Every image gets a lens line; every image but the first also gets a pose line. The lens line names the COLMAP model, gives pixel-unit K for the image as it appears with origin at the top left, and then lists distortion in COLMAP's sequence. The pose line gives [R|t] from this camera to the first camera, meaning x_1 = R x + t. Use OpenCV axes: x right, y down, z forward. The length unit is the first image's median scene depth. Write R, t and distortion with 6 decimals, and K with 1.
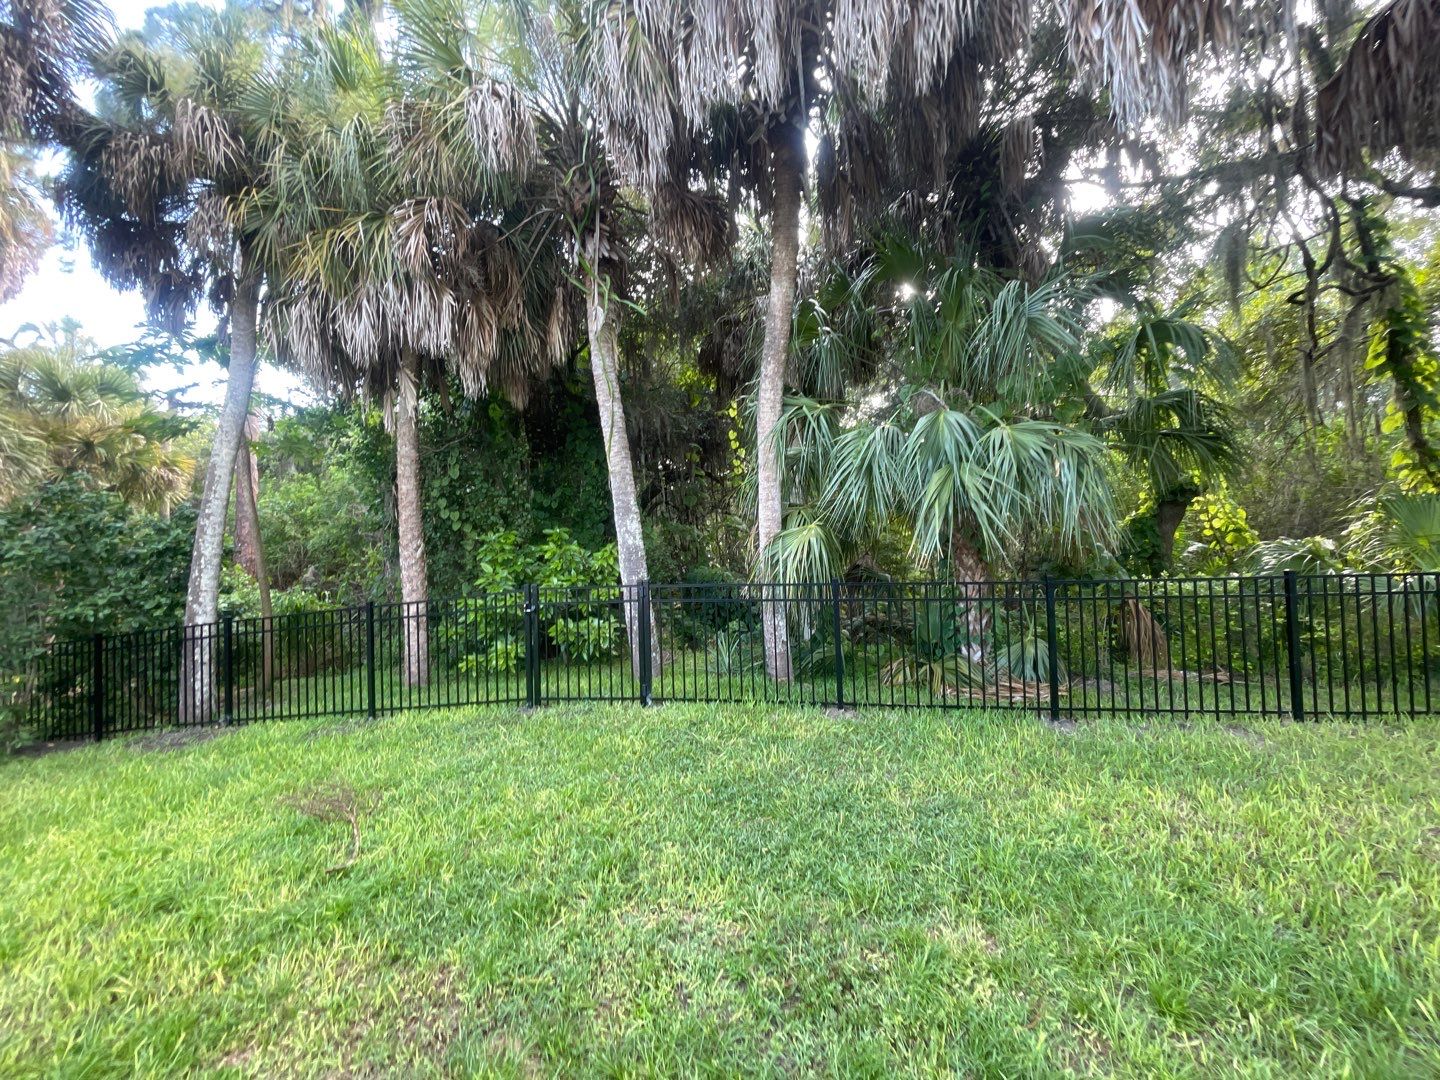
lens RADIAL K [[576.8, 0, 713.6], [0, 576.8, 542.6], [0, 0, 1]] dist [-0.003868, 0.000400]
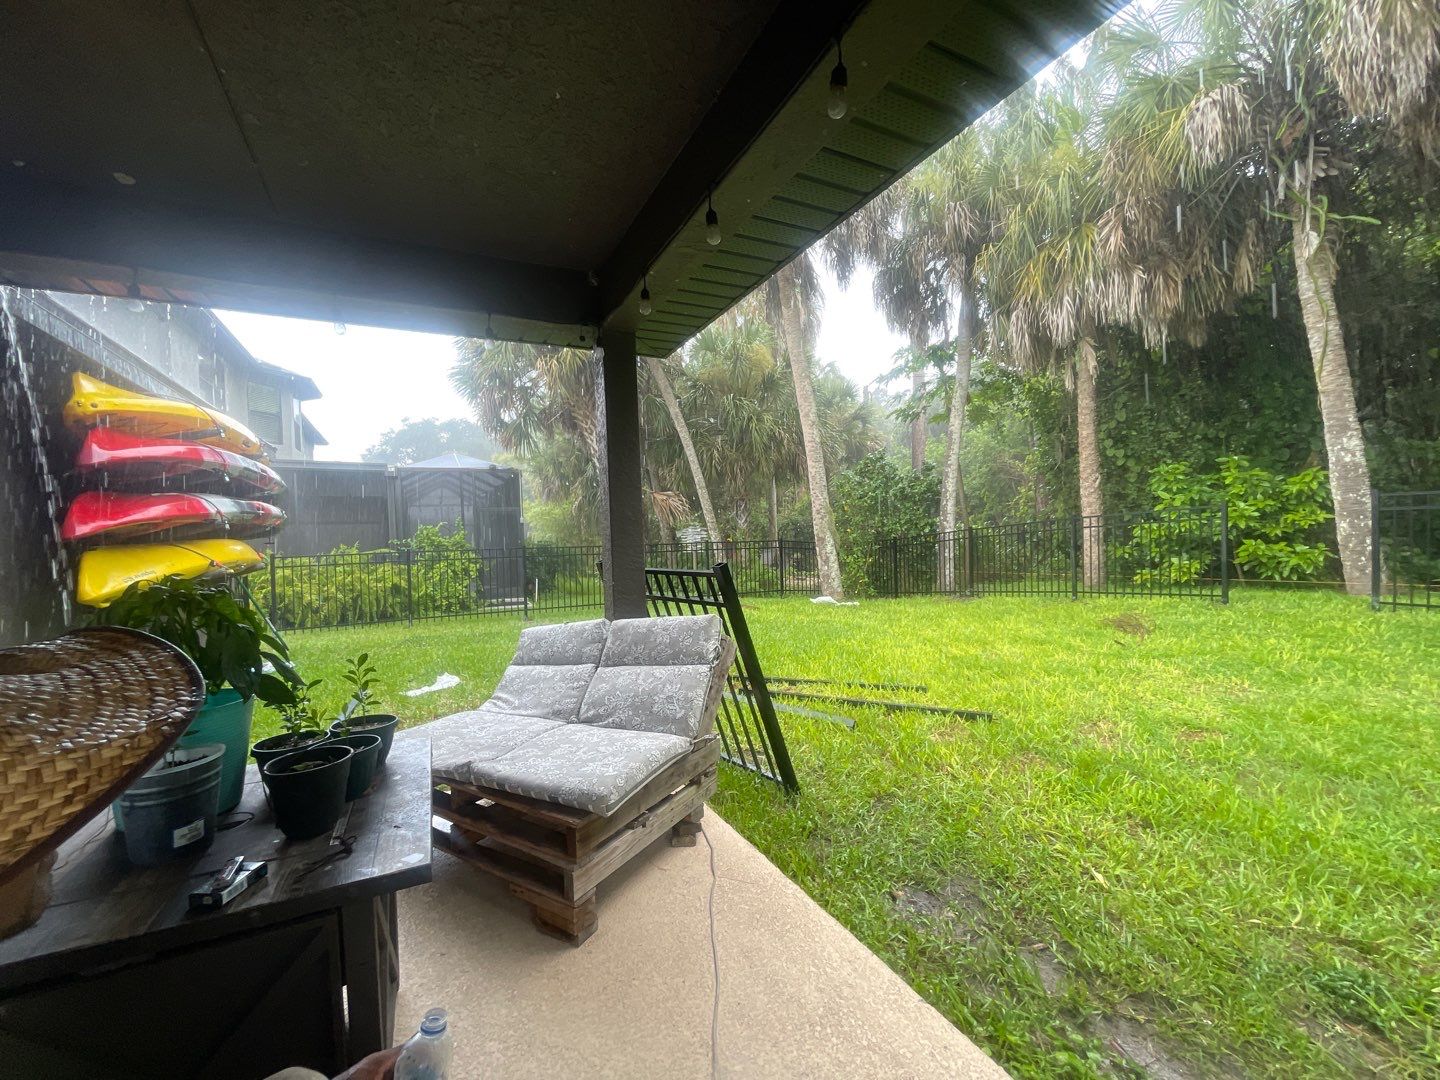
lens RADIAL K [[574.8, 0, 711.9], [0, 574.8, 544.6], [0, 0, 1]] dist [0.001017, -0.003184]
pose [[0.589002, 0.033965, -0.807417, 0.013507], [0.037312, 0.996908, 0.069154, 0.035947], [0.807270, -0.070858, 0.585914, -0.480515]]
